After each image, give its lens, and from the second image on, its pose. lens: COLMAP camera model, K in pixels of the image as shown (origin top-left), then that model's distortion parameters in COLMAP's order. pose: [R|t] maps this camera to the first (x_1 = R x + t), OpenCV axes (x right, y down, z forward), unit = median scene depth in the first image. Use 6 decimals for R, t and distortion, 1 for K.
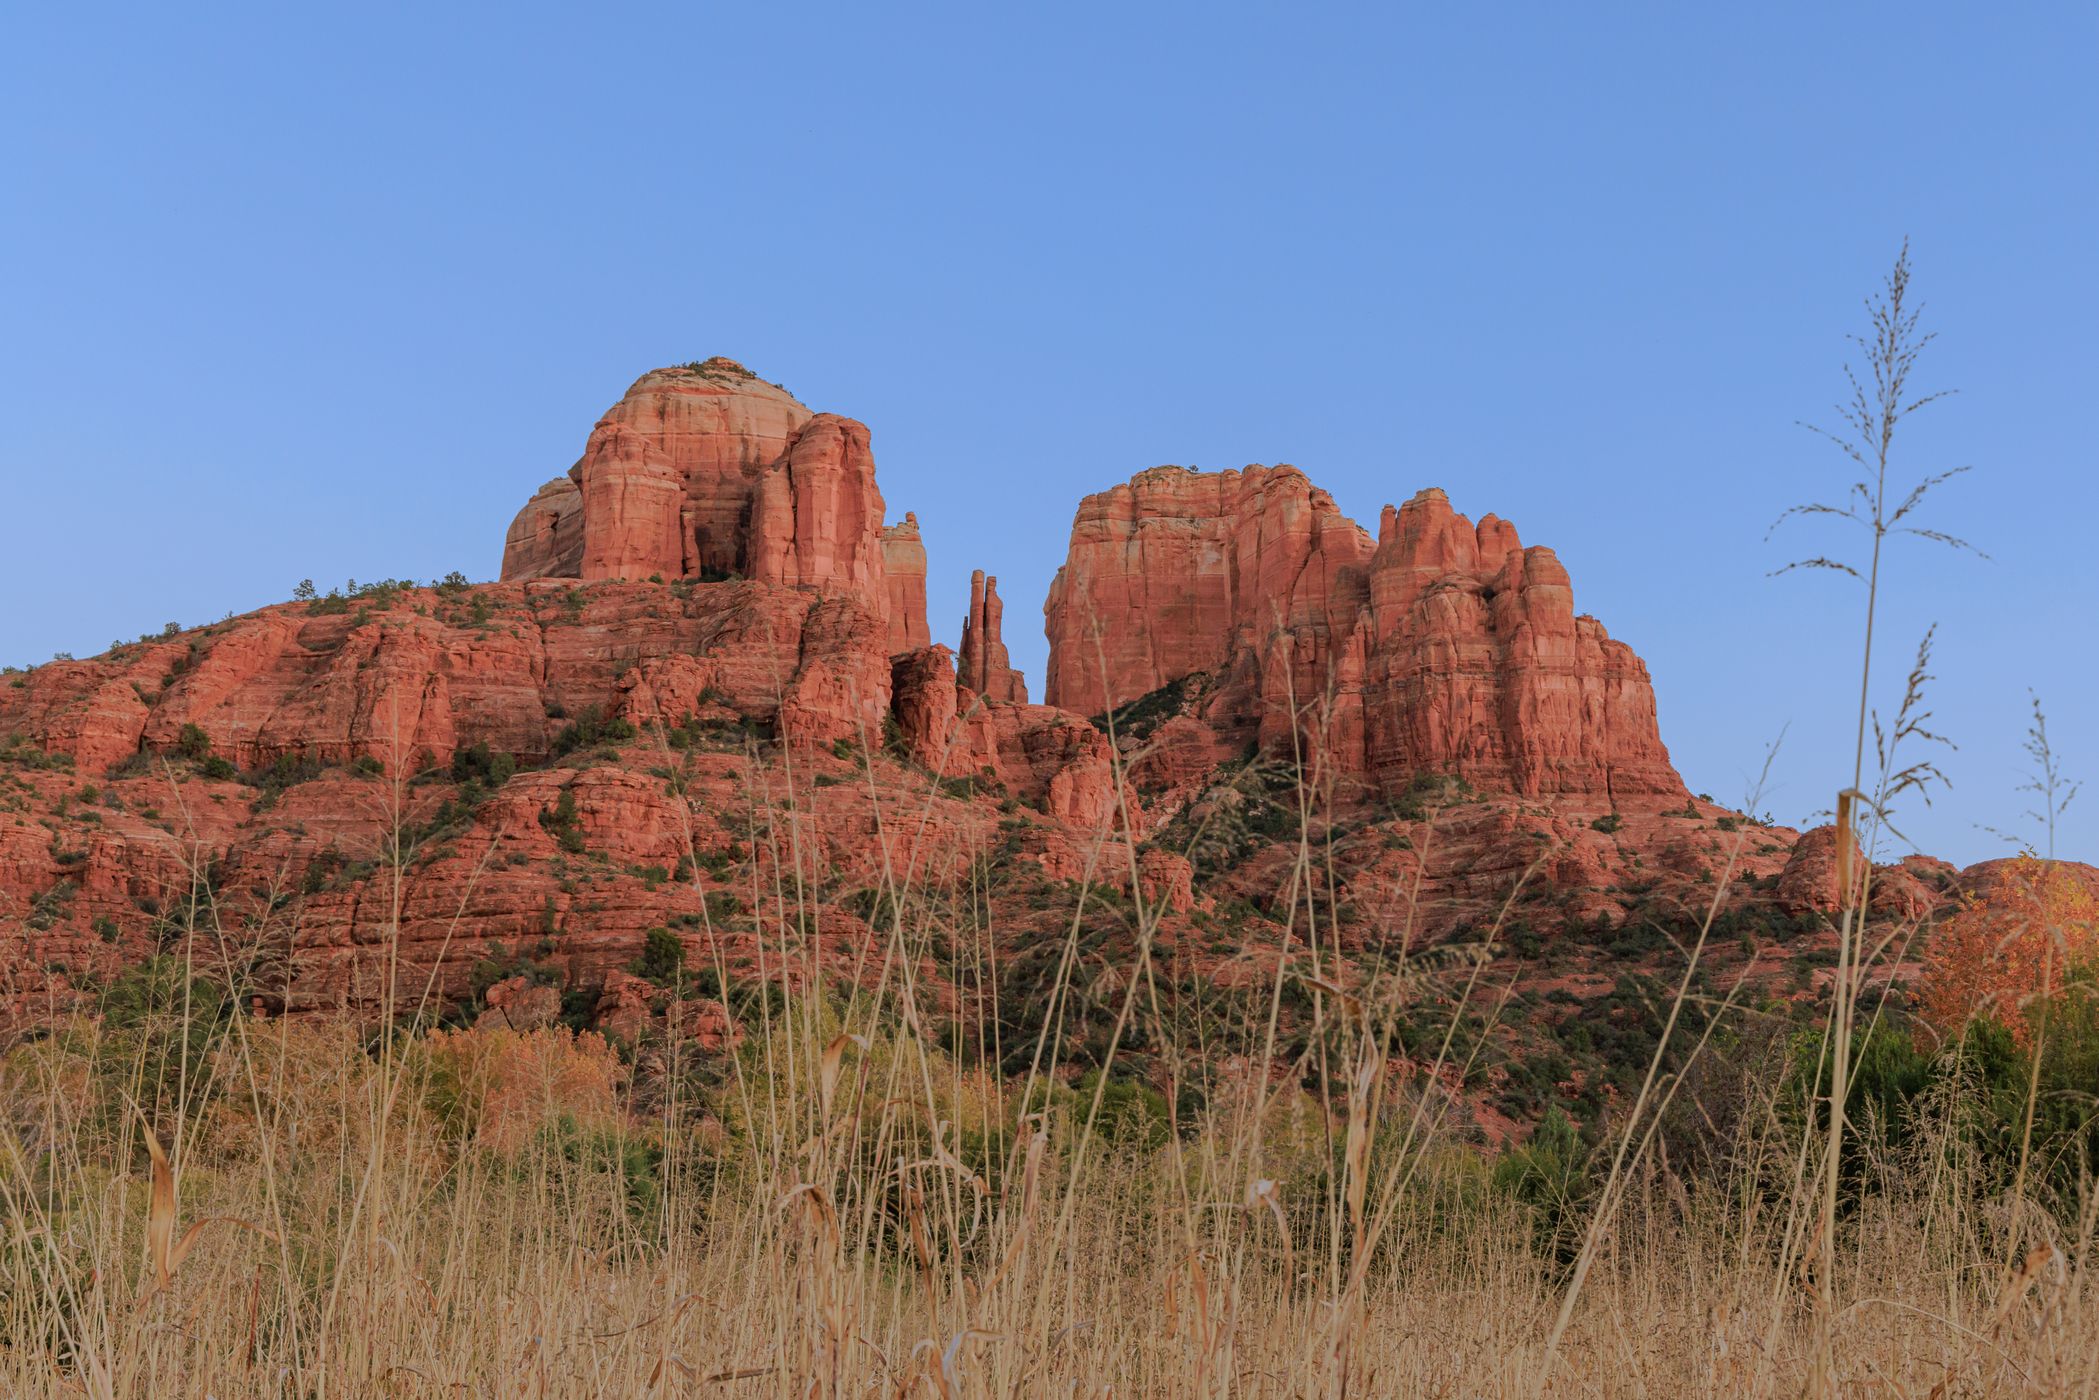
lens RADIAL K [[3044.3, 0, 1049.5], [0, 3044.3, 700.0], [0, 0, 1]] dist [0.021663, 0.030970]
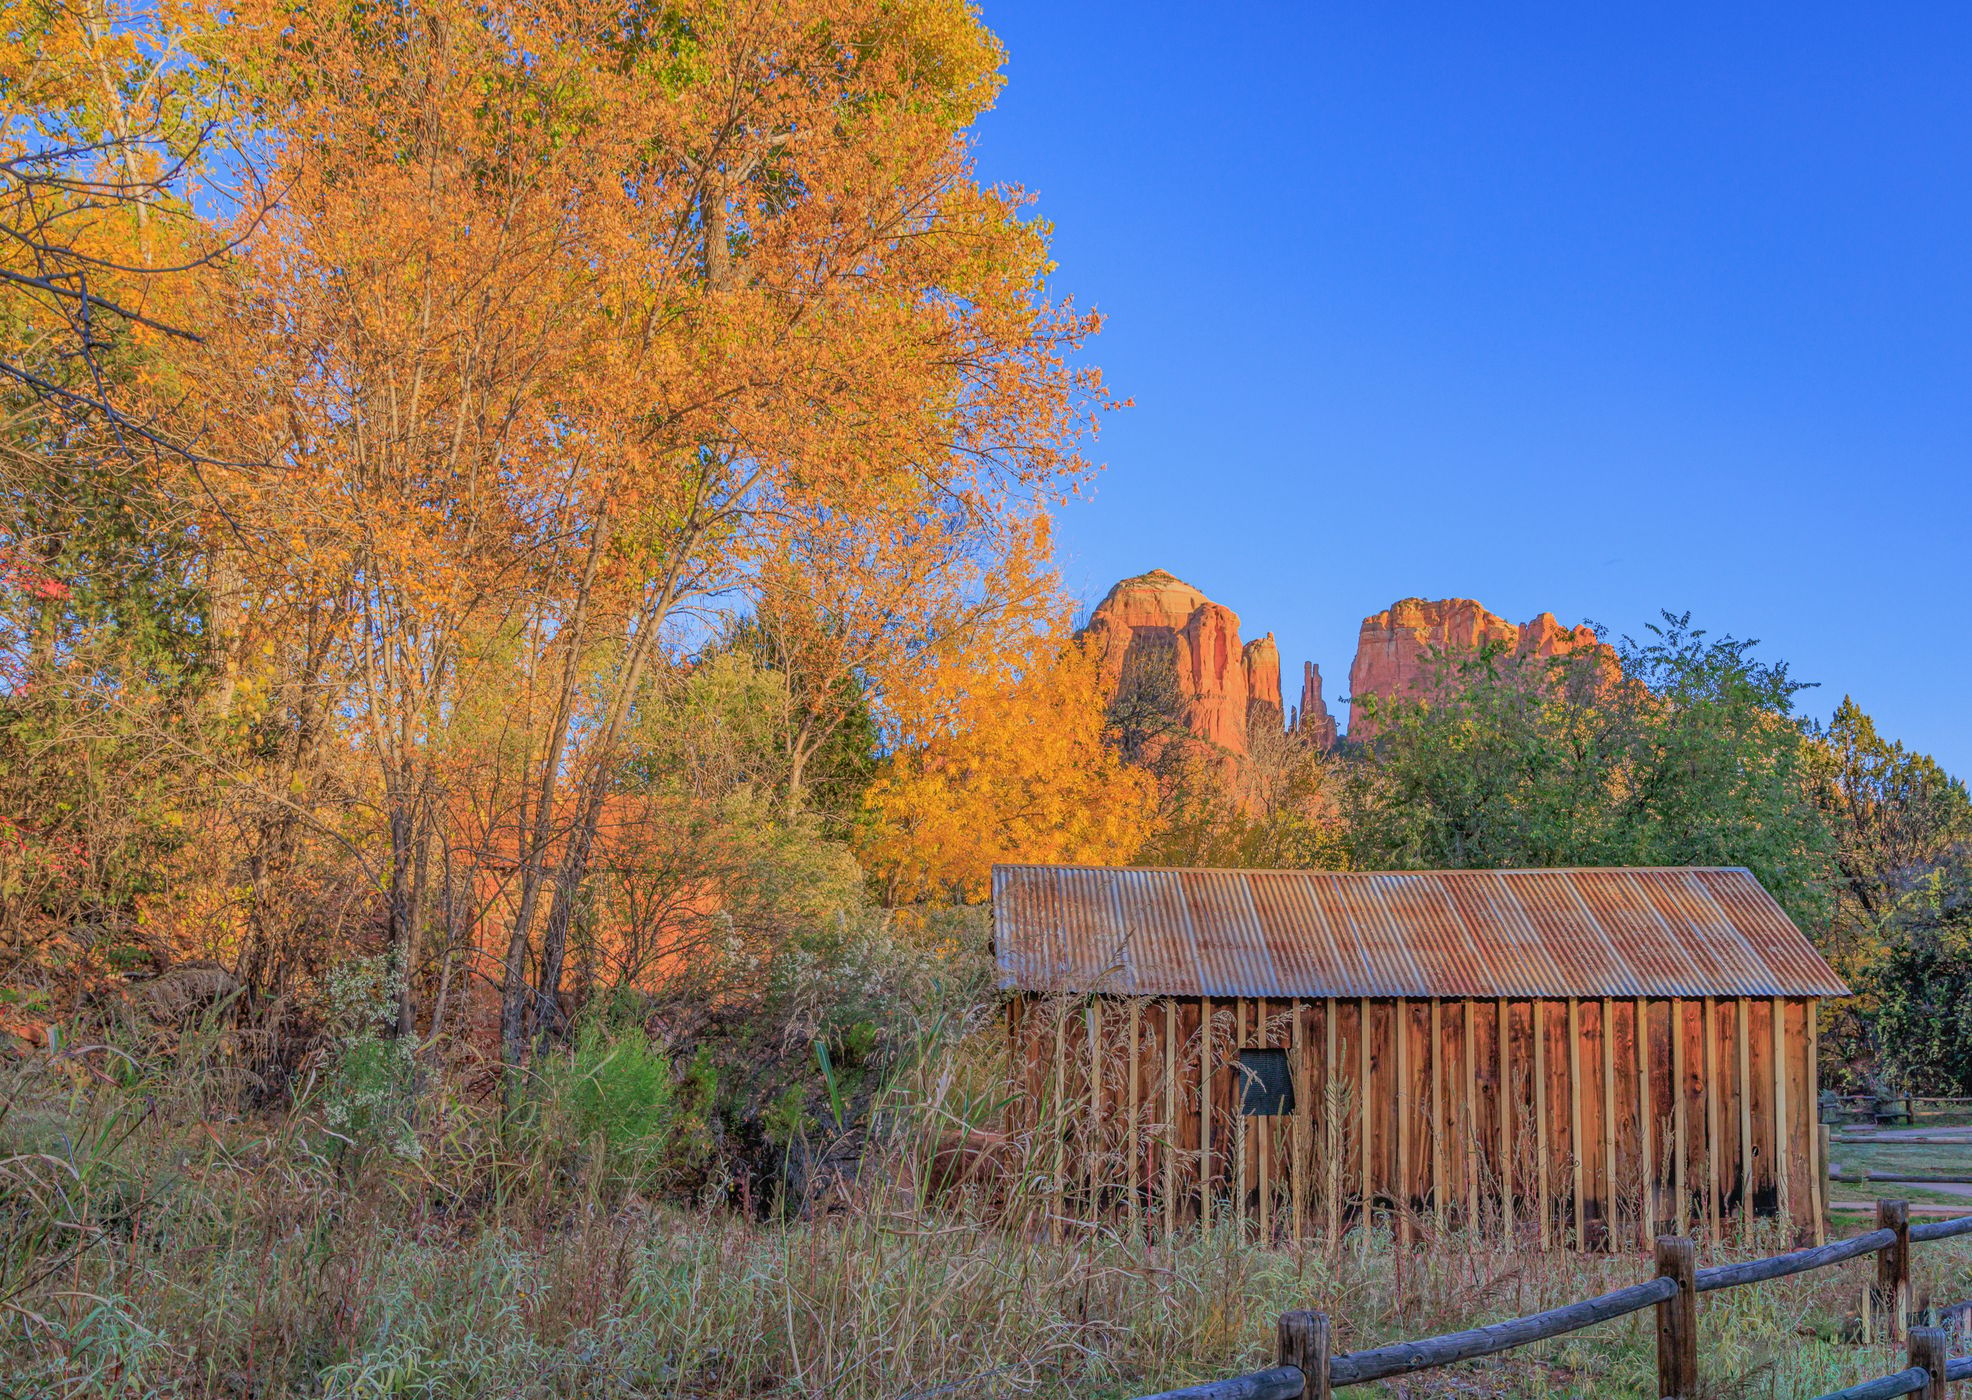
lens RADIAL K [[1943.6, 0, 1052.2], [0, 1943.6, 856.9], [0, 0, 1]] dist [-0.004980, 0.000520]
pose [[0.979438, -0.027168, -0.199907, 0.064554], [0.045985, 0.994871, 0.090093, -0.042539], [0.196434, -0.097433, 0.975664, -0.221002]]
